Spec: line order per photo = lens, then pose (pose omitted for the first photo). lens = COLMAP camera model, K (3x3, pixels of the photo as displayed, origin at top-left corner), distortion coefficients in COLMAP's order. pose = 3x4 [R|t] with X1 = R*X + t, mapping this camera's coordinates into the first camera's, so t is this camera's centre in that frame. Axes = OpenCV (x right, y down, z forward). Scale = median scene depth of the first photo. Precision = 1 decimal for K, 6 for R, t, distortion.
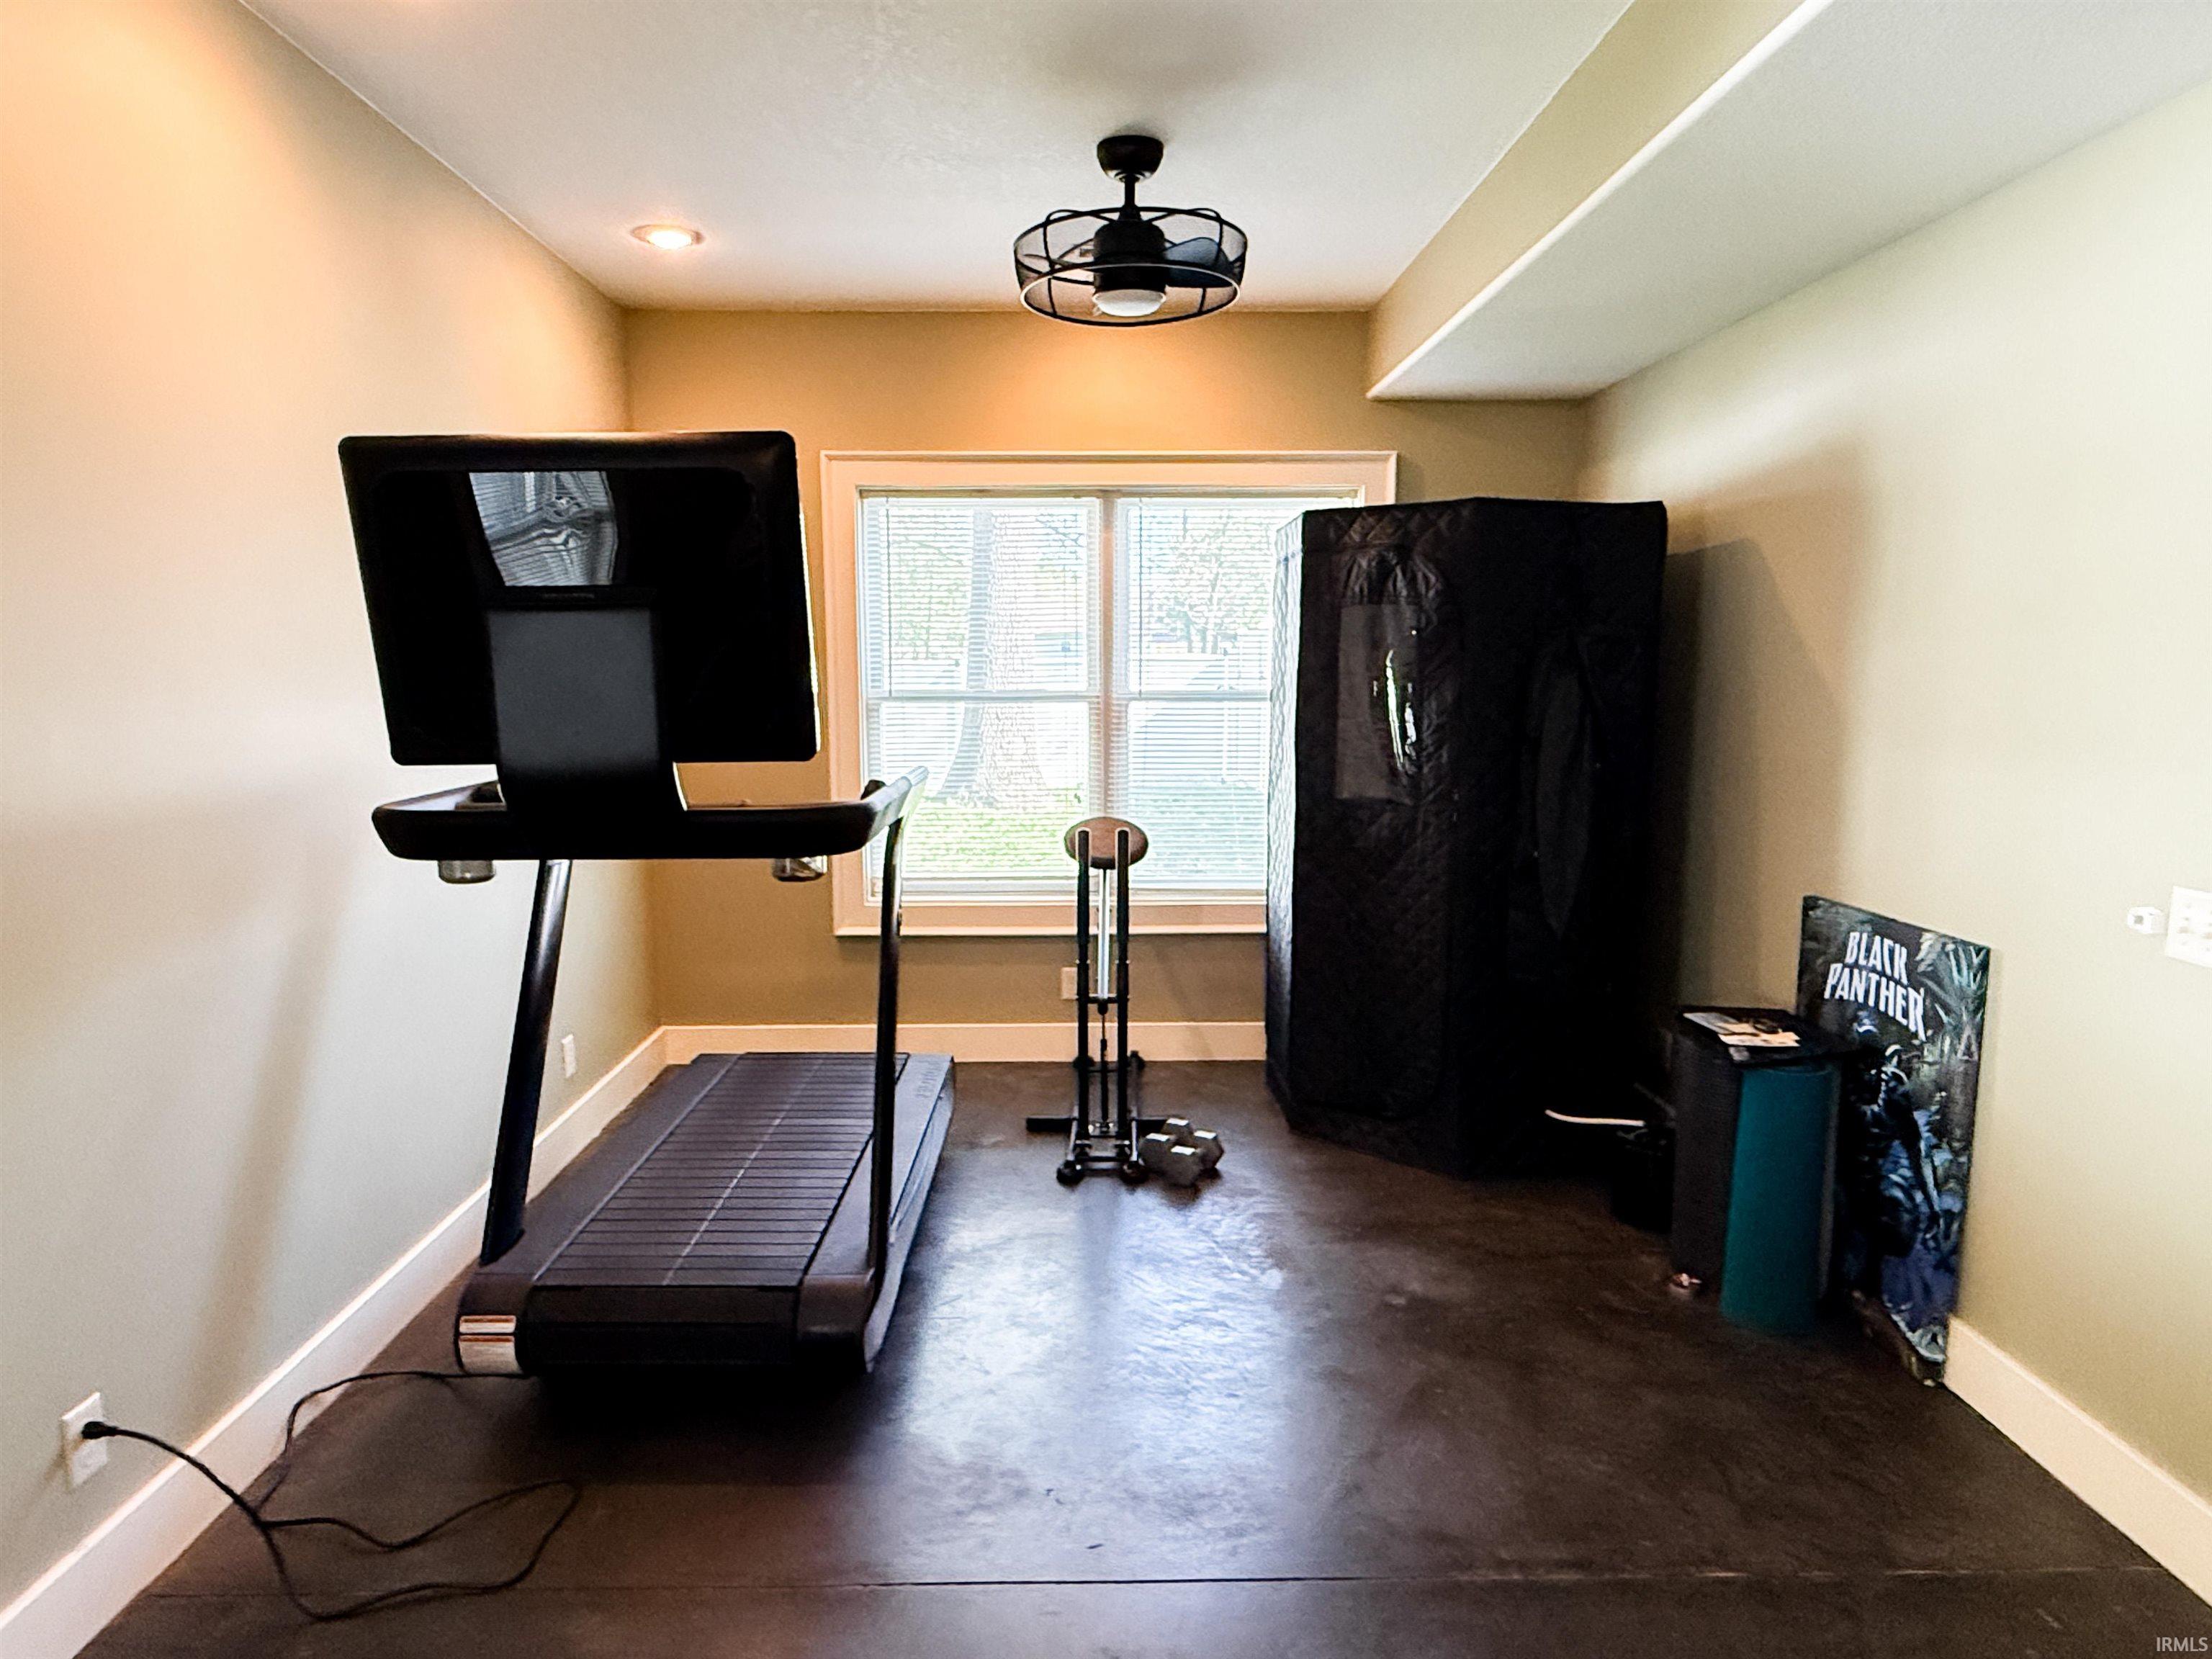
lens RADIAL K [[1292.6, 0, 1106.0], [0, 1292.6, 829.5], [0, 0, 1]] dist [0.000540, 0.000262]
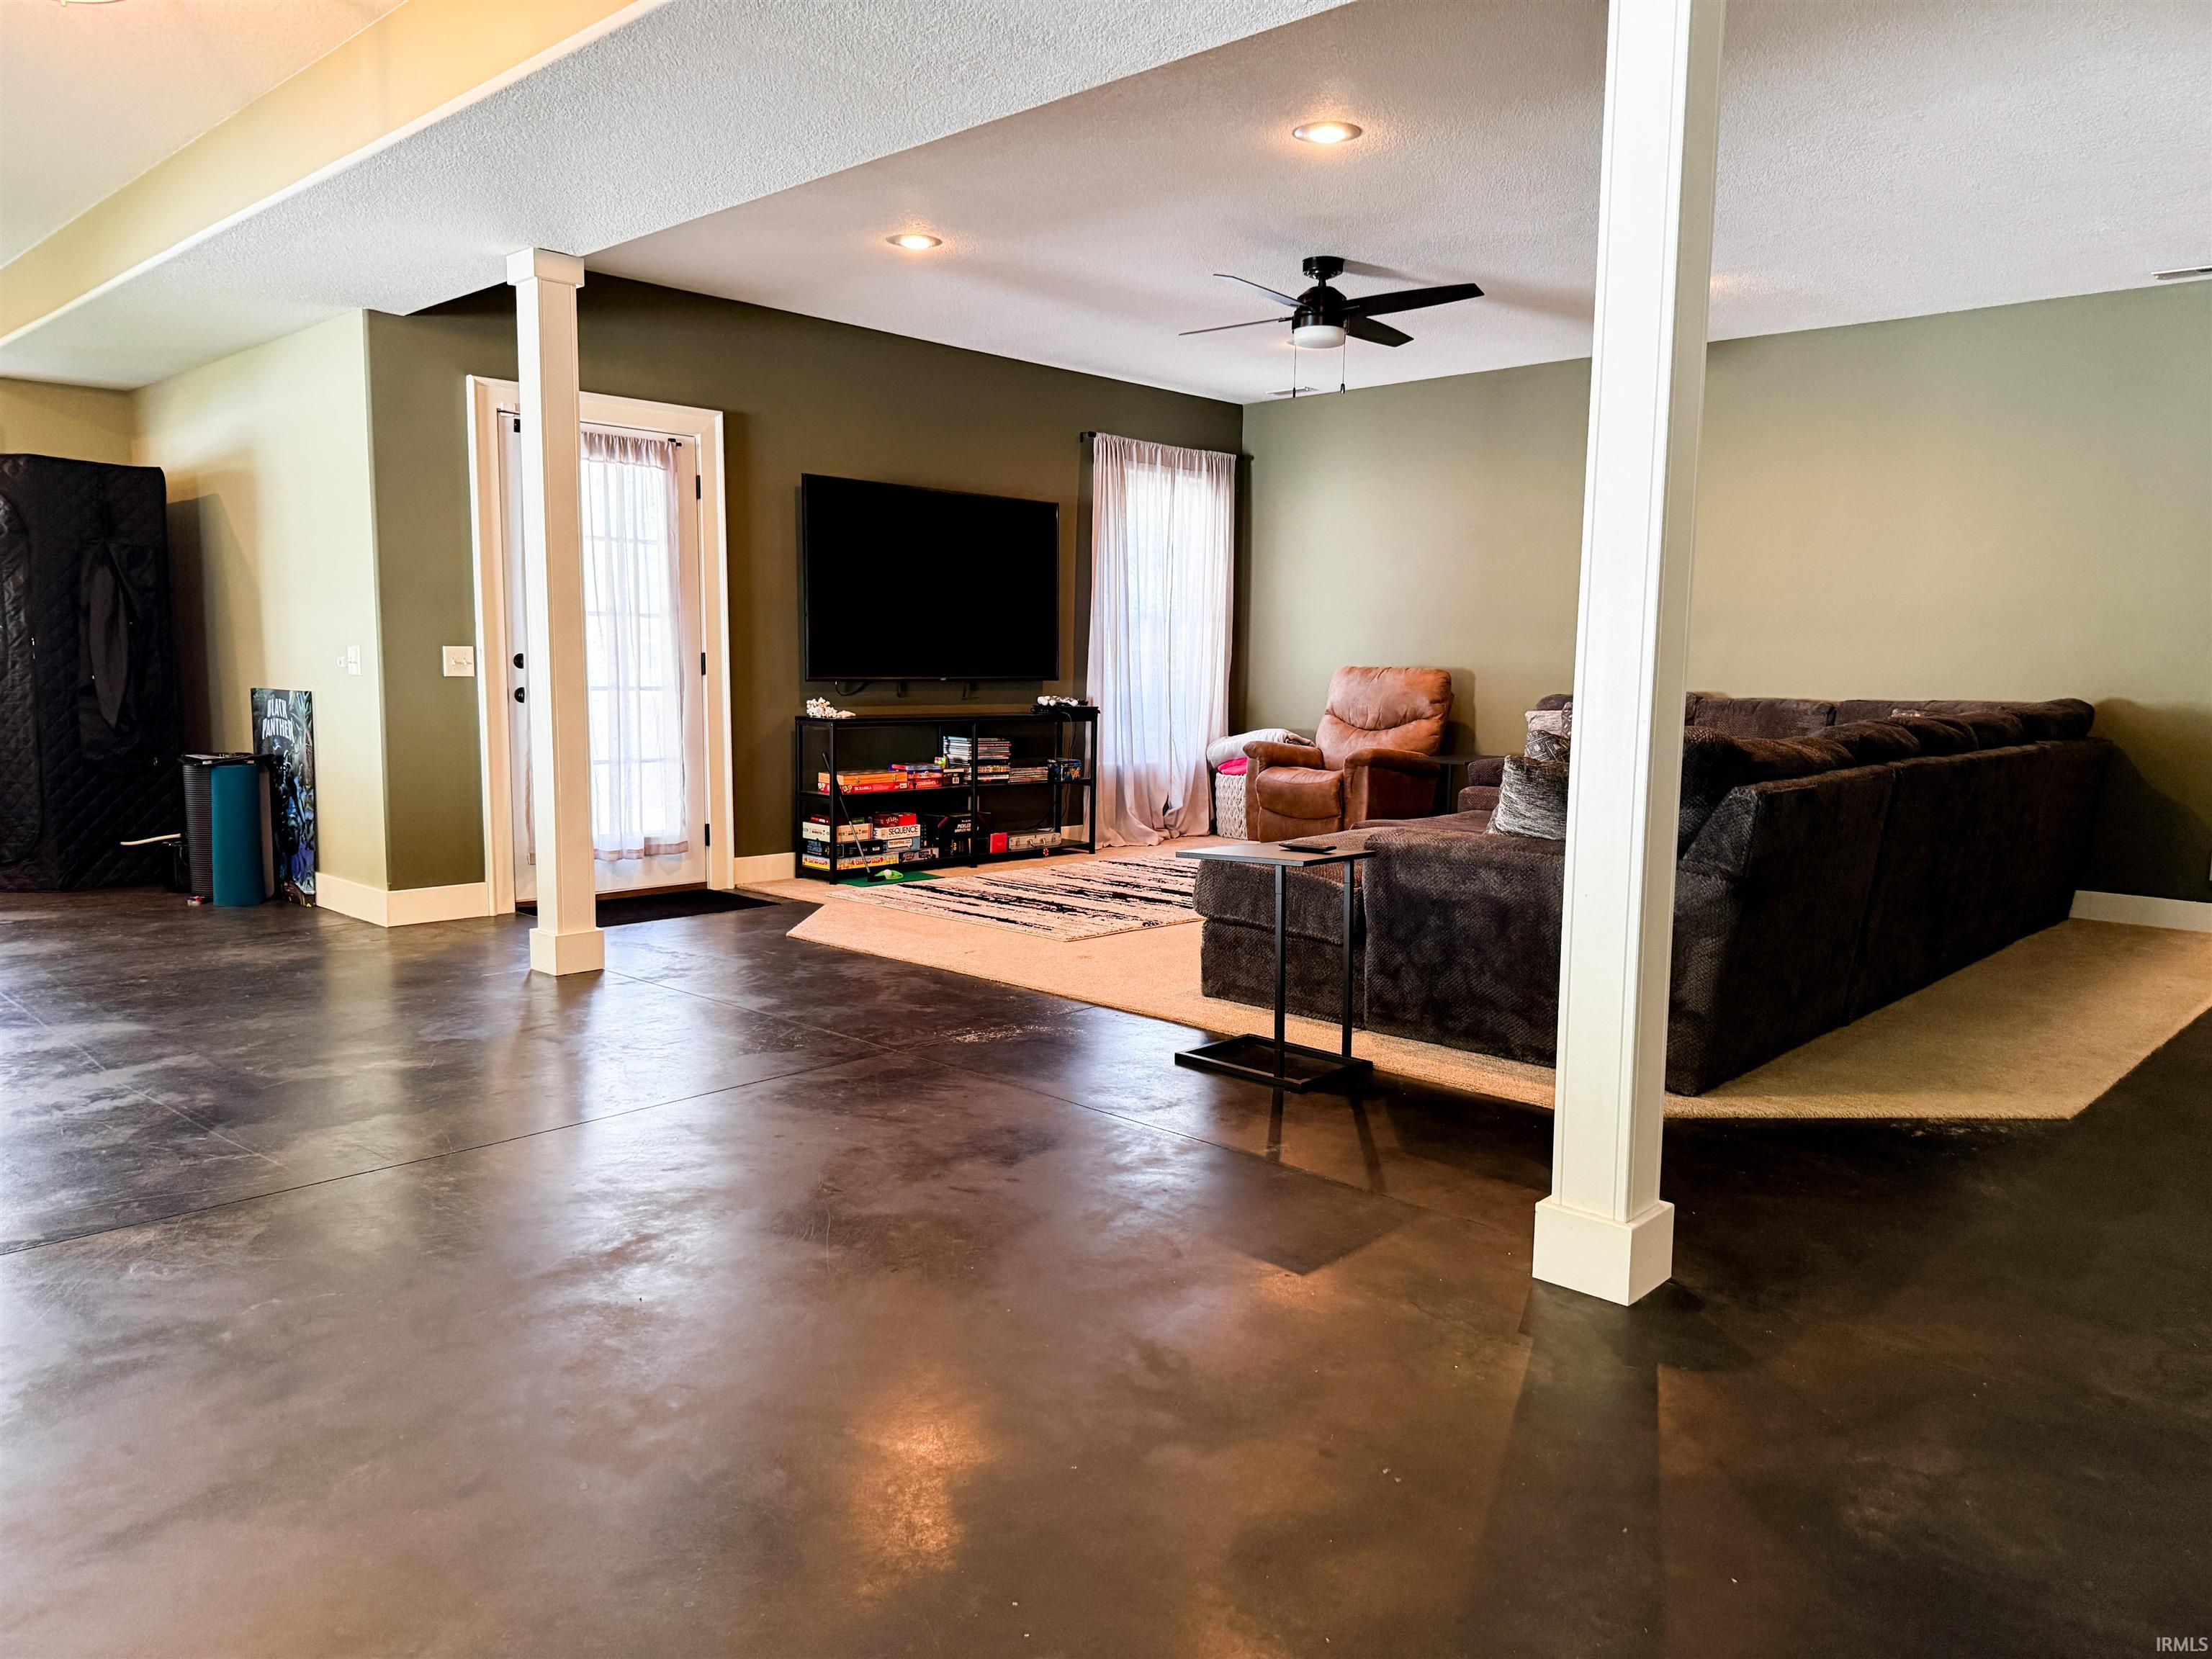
lens RADIAL K [[1550.6, 0, 1075.7], [0, 1550.6, 841.9], [0, 0, 1]] dist [0.000987, -0.000170]
pose [[0.705679, -0.075285, 0.704520, -0.215878], [0.078249, 0.996537, 0.028112, 0.309264], [-0.704197, 0.035290, 0.709127, -1.445790]]
